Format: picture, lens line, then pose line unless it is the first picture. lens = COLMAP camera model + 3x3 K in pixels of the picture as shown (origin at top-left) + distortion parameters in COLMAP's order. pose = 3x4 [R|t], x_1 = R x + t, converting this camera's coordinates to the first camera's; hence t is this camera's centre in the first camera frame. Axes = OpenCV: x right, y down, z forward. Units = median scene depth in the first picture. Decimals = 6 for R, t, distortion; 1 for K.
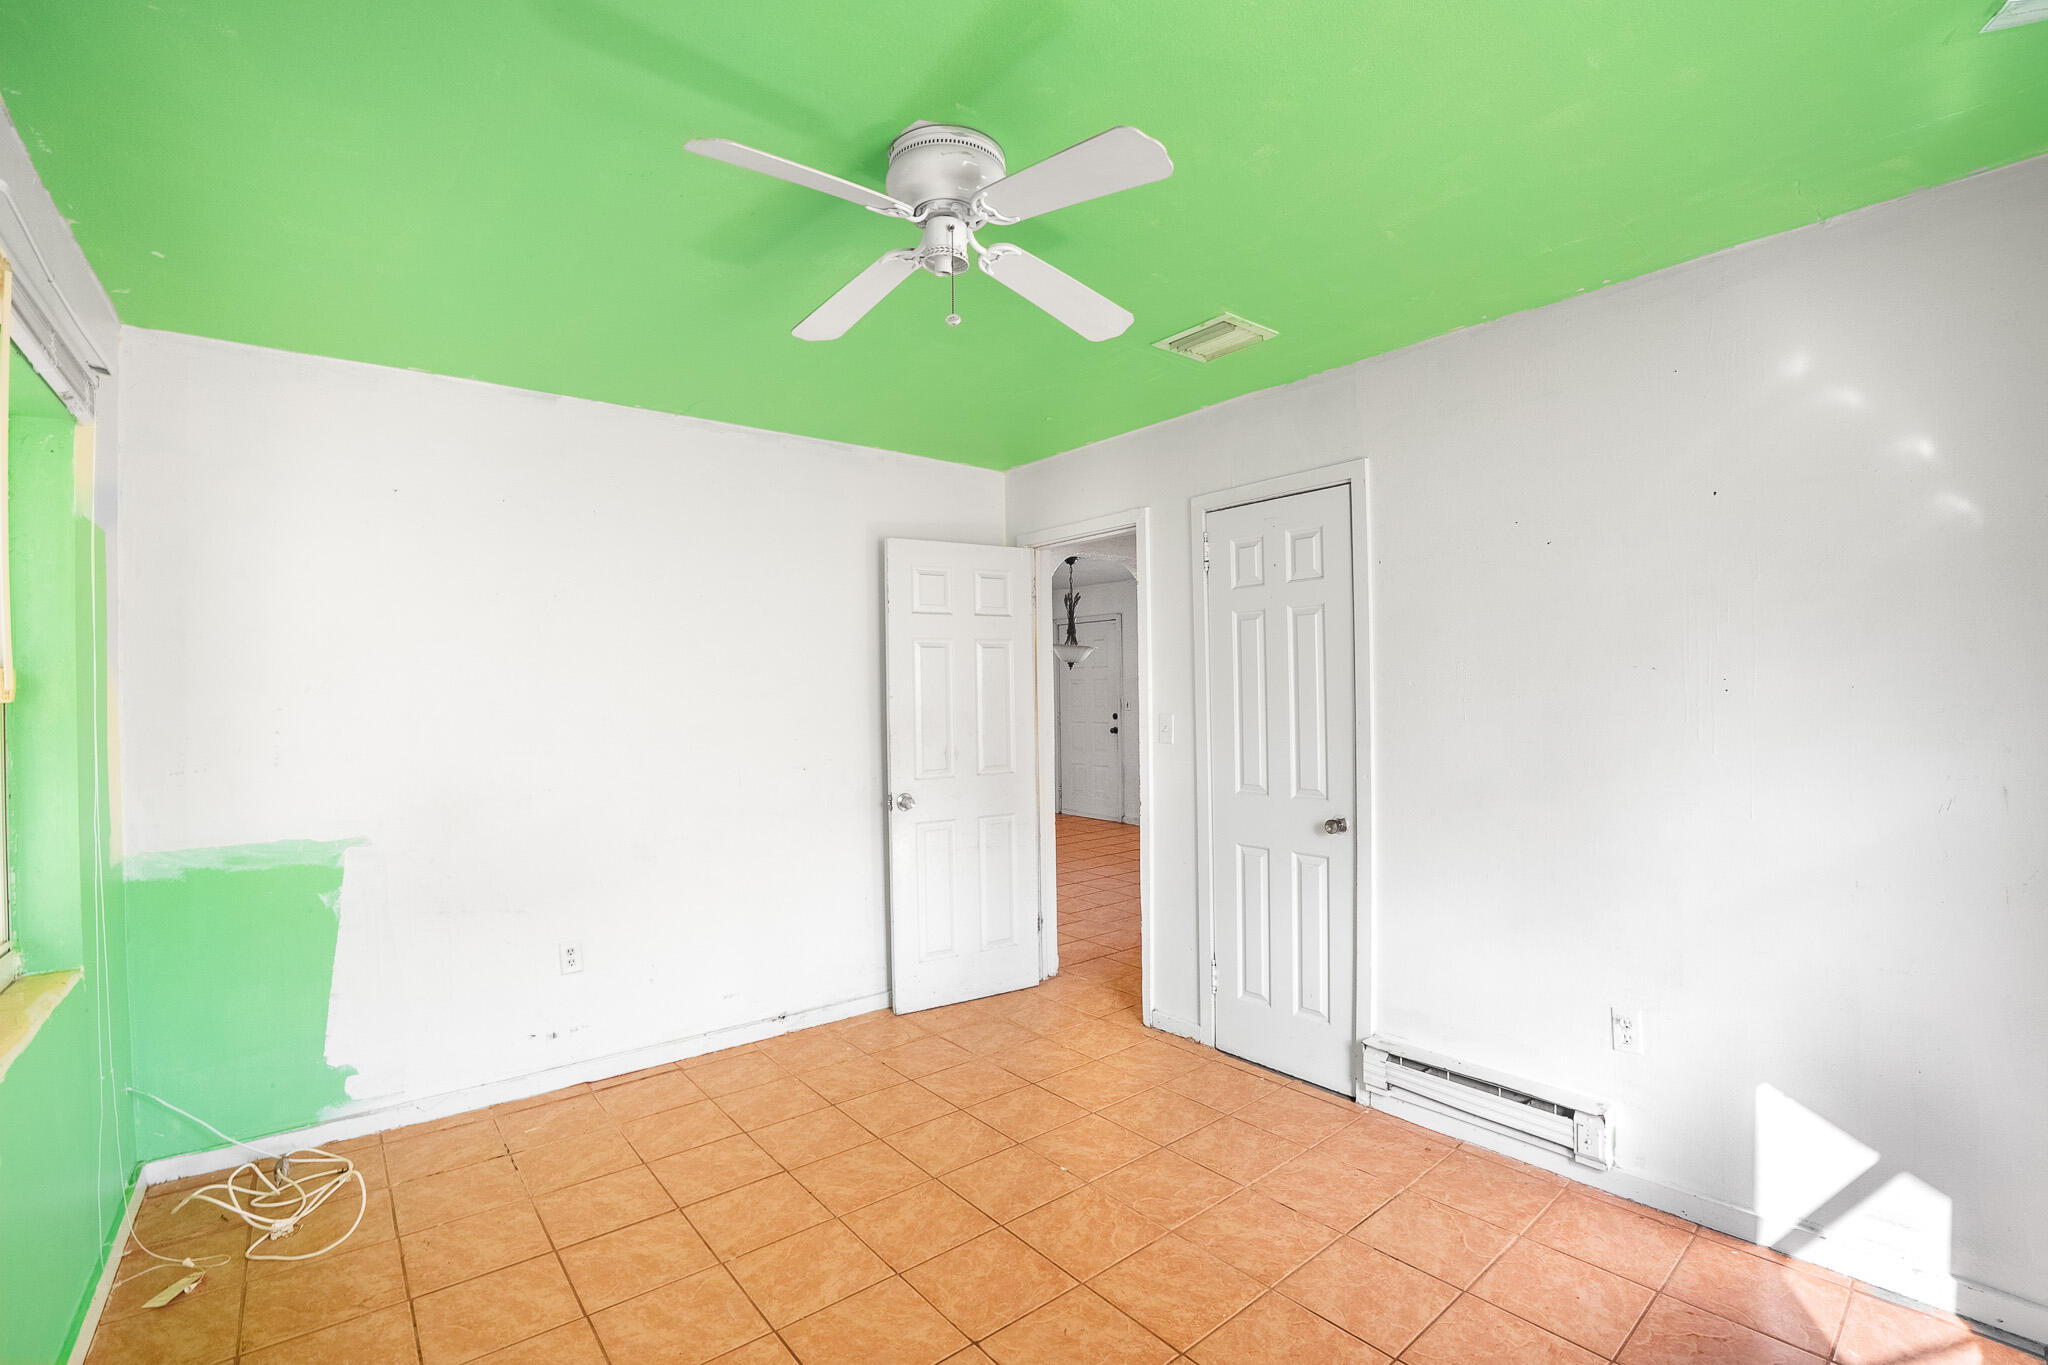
lens RADIAL K [[860.7, 0, 1019.6], [0, 860.7, 680.8], [0, 0, 1]] dist [0.006699, -0.000051]
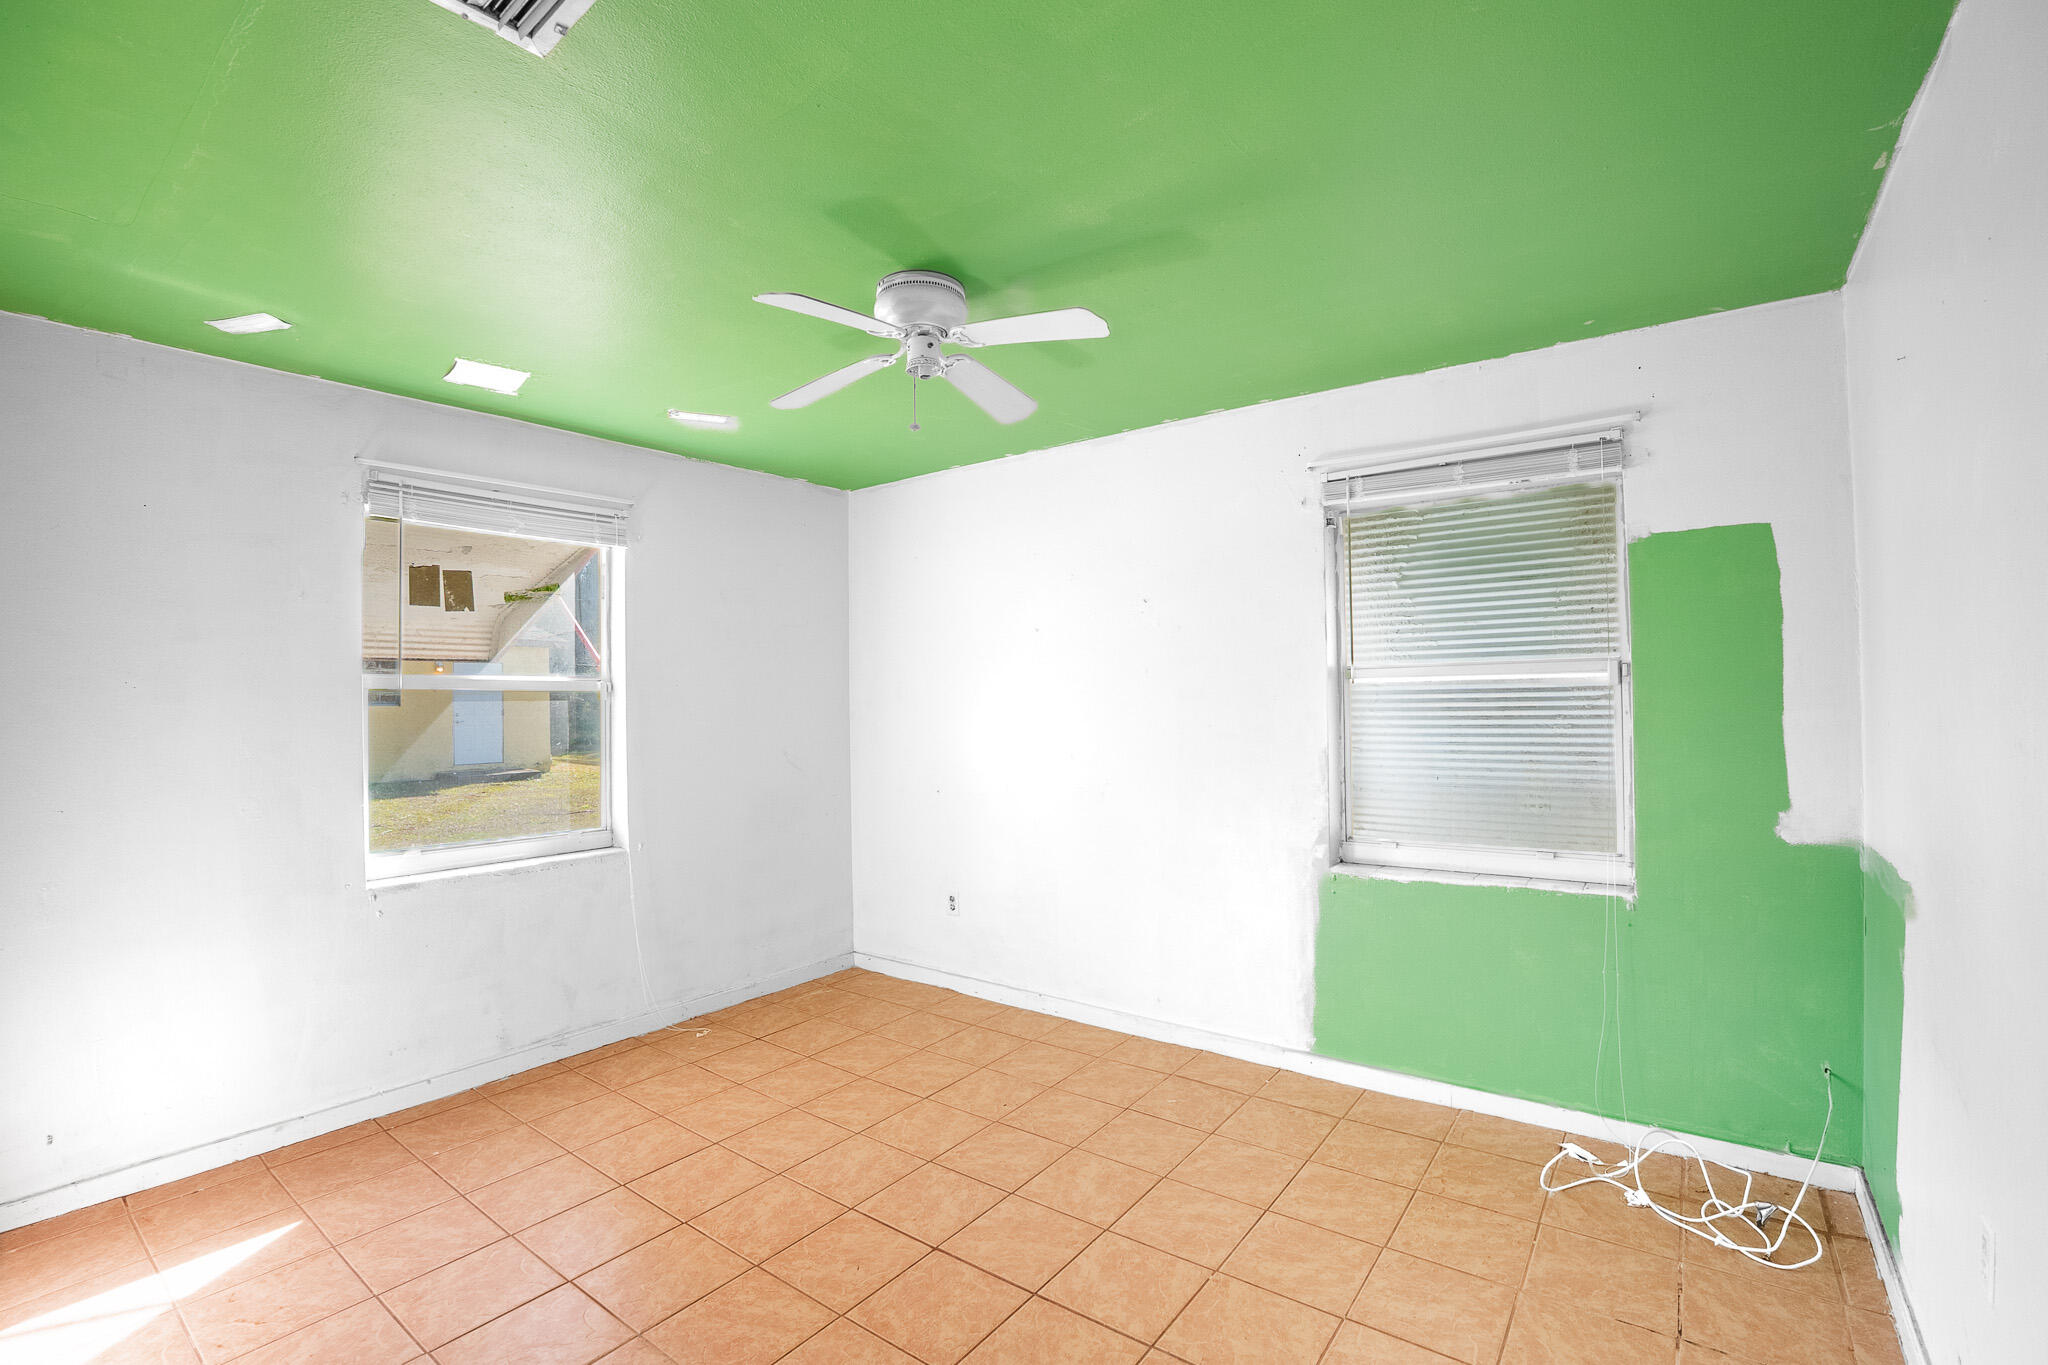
lens RADIAL K [[860.7, 0, 1034.7], [0, 860.7, 688.3], [0, 0, 1]] dist [0.006699, -0.000051]
pose [[-0.960437, 0.031961, -0.276657, 0.108612], [0.033664, 0.999432, -0.001405, 0.004808], [0.276455, -0.010663, -0.960968, 1.969478]]
